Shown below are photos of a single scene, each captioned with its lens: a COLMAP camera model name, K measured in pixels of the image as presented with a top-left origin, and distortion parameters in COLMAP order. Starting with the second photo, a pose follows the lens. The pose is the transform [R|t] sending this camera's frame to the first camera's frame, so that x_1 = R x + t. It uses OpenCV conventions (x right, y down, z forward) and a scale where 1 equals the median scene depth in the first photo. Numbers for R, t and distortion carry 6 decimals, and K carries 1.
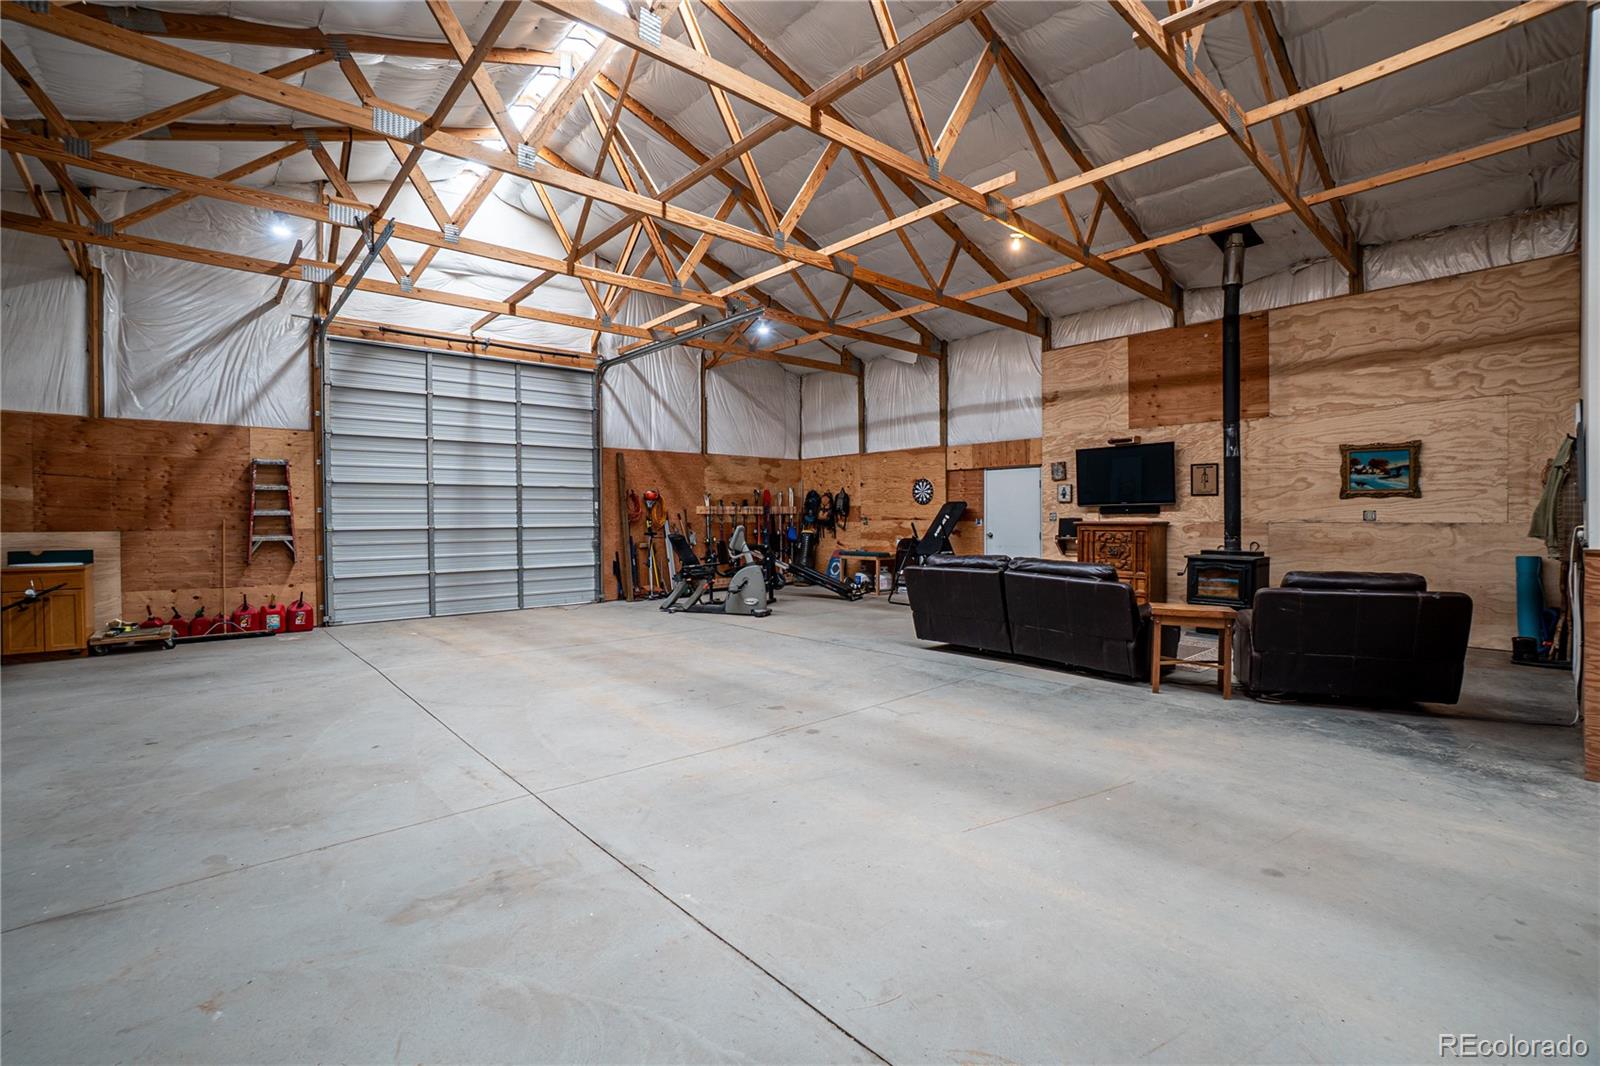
lens RADIAL K [[716.1, 0, 800.0], [0, 716.1, 533.0], [0, 0, 1]] dist [-0.035048, 0.000543]
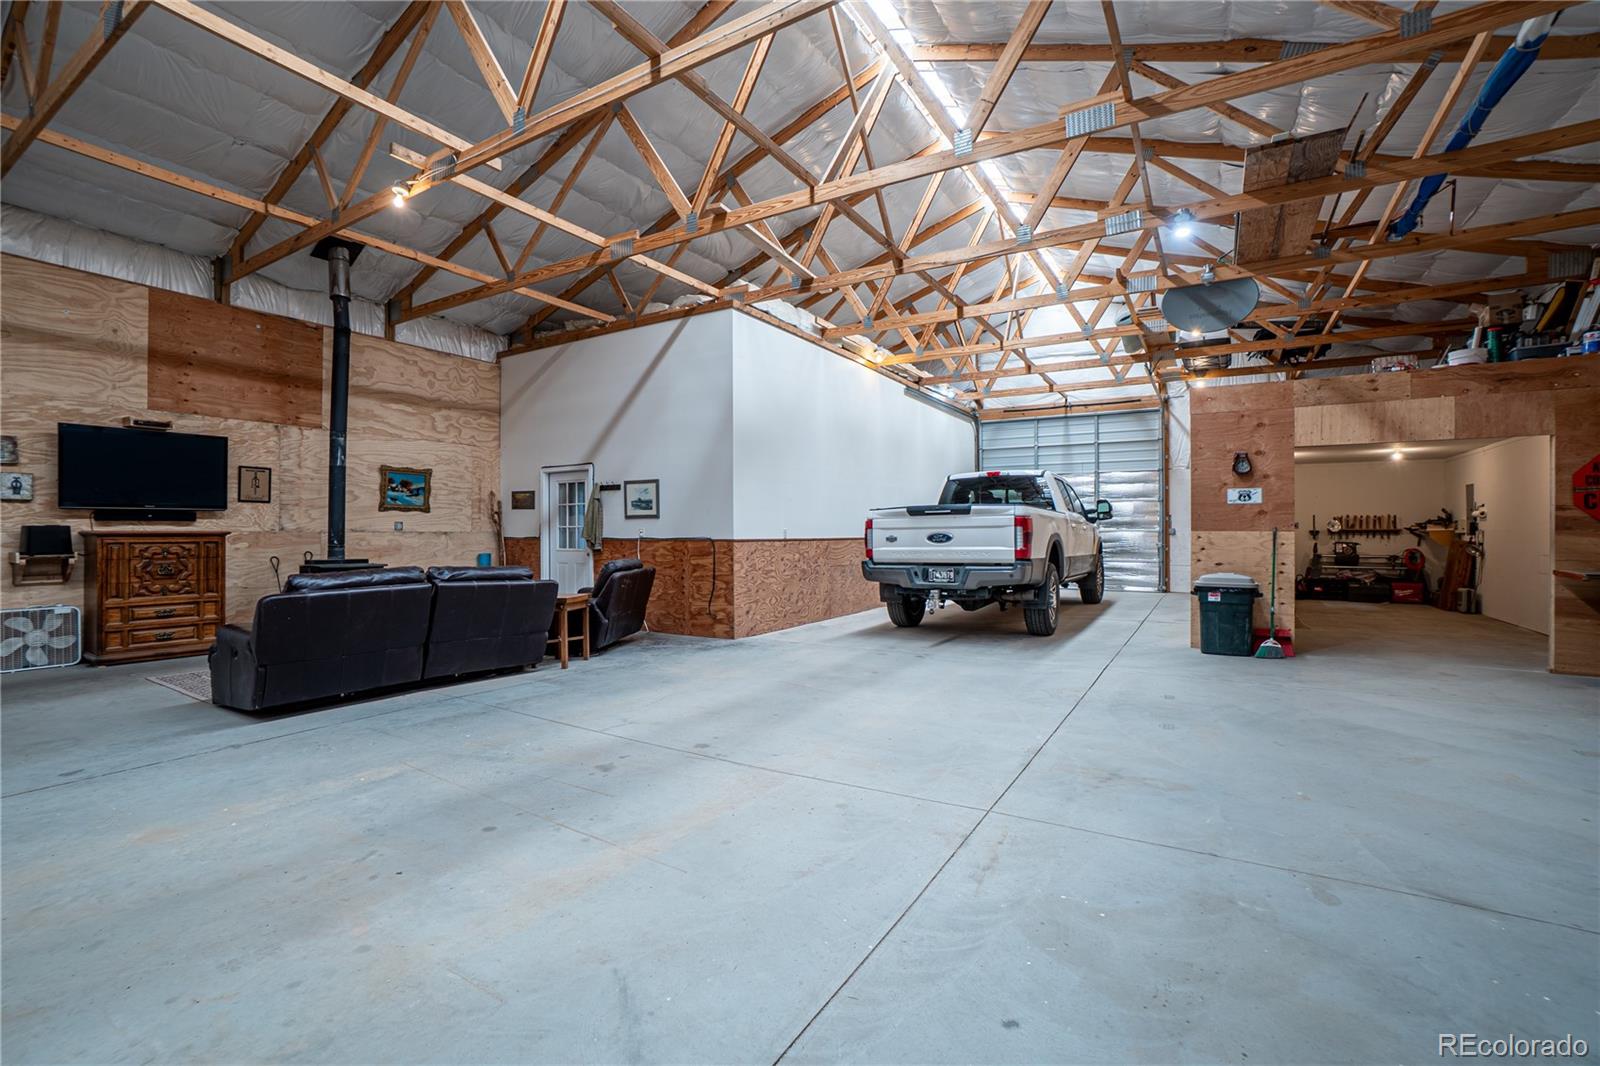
lens RADIAL K [[698.4, 0, 800.0], [0, 698.4, 533.0], [0, 0, 1]] dist [-0.041898, 0.000035]
pose [[-0.303361, 0.004661, 0.952864, -0.562839], [0.023422, 0.999722, 0.002566, 0.000820], [-0.952588, 0.023097, -0.303386, 0.728402]]
